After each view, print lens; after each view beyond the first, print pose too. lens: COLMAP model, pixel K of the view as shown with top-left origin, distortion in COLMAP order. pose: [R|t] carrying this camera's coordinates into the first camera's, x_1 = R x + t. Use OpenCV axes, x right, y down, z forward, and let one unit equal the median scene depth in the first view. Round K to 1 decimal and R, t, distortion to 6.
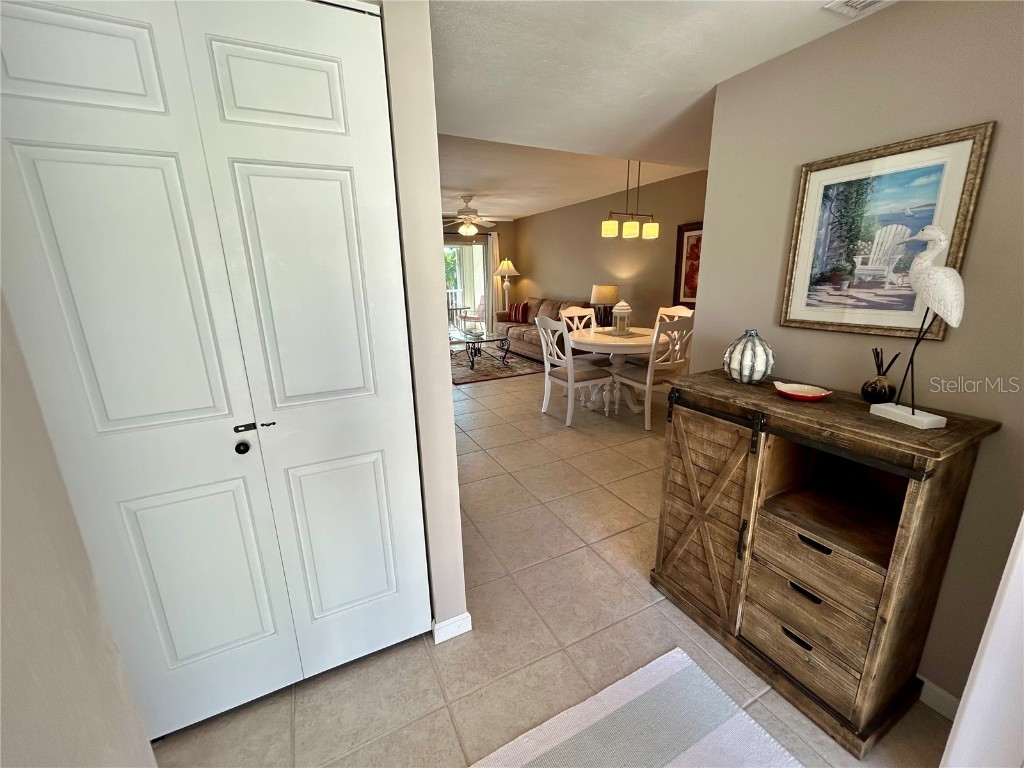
lens RADIAL K [[413.2, 0, 511.9], [0, 413.2, 382.0], [0, 0, 1]] dist [-0.002816, 0.000902]
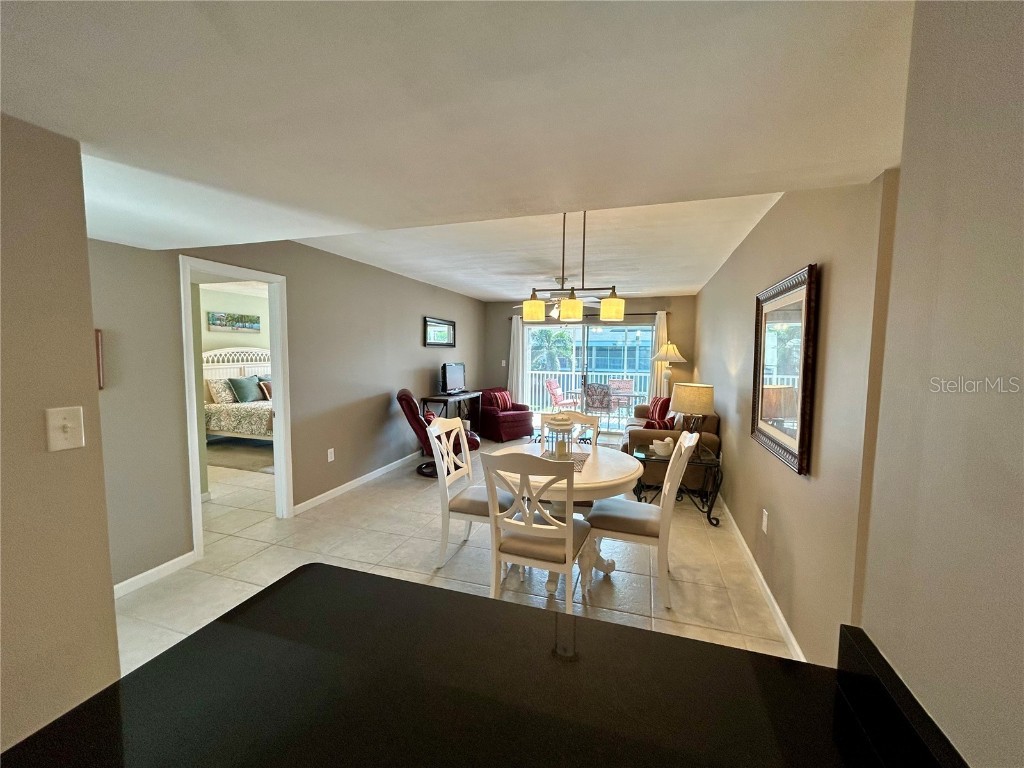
lens RADIAL K [[413.2, 0, 511.9], [0, 413.2, 382.0], [0, 0, 1]] dist [-0.002816, 0.000902]
pose [[0.709129, 0.079360, -0.700599, 0.389466], [-0.200748, 0.975245, -0.092721, -0.094348], [0.675897, 0.206395, 0.707506, 0.262087]]
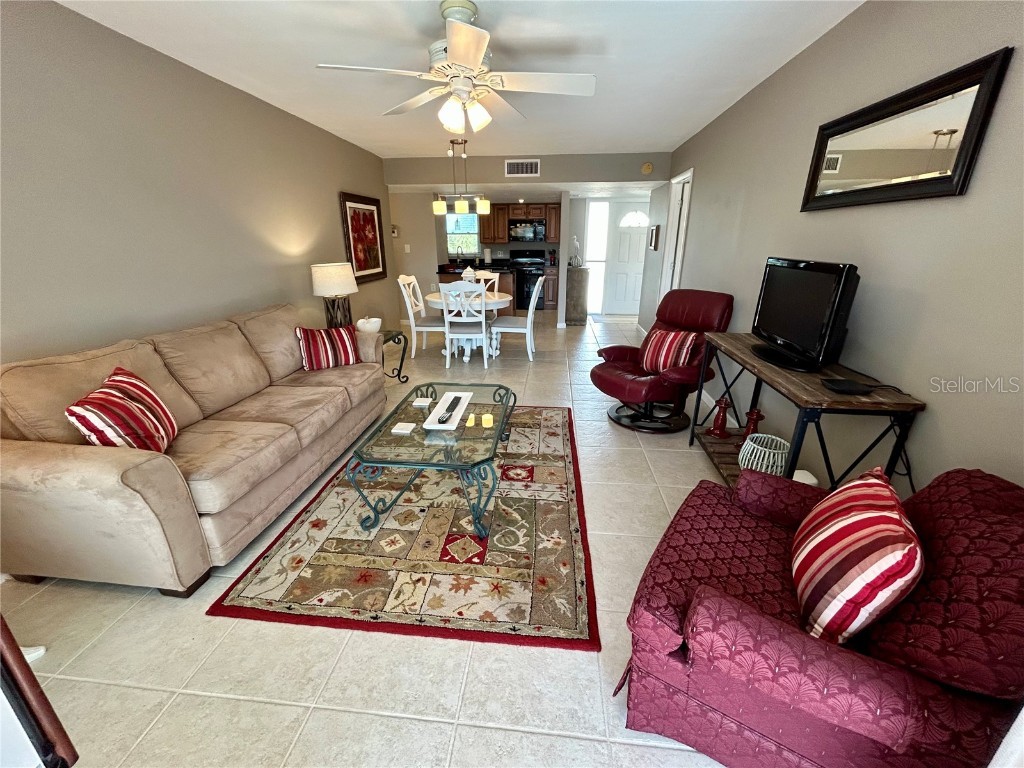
lens RADIAL K [[413.2, 0, 511.9], [0, 413.2, 382.0], [0, 0, 1]] dist [-0.002816, 0.000902]
pose [[-0.841518, -0.153235, 0.518042, -0.299371], [0.156743, 0.848424, 0.505577, -0.288782], [-0.516991, 0.506651, -0.689946, 1.114211]]
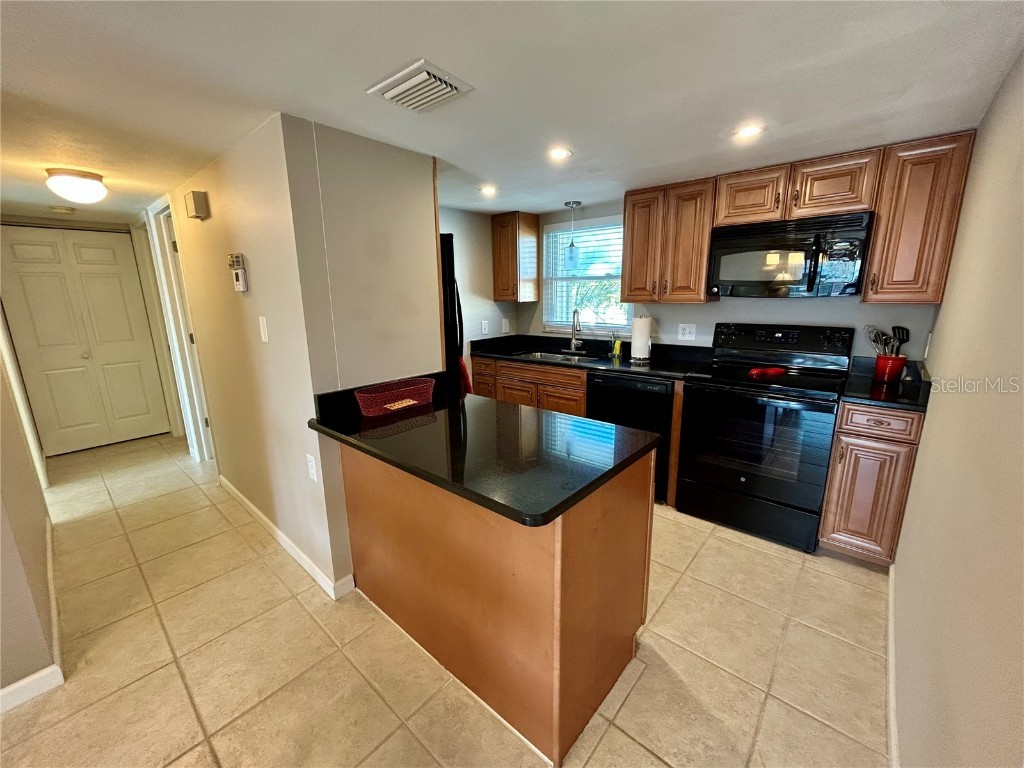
lens RADIAL K [[413.2, 0, 511.9], [0, 413.2, 382.0], [0, 0, 1]] dist [-0.002816, 0.000902]
pose [[-0.372865, -0.172915, 0.911632, 0.111556], [0.259418, 0.923877, 0.281341, -0.107989], [-0.890884, 0.341396, -0.299624, 0.370531]]
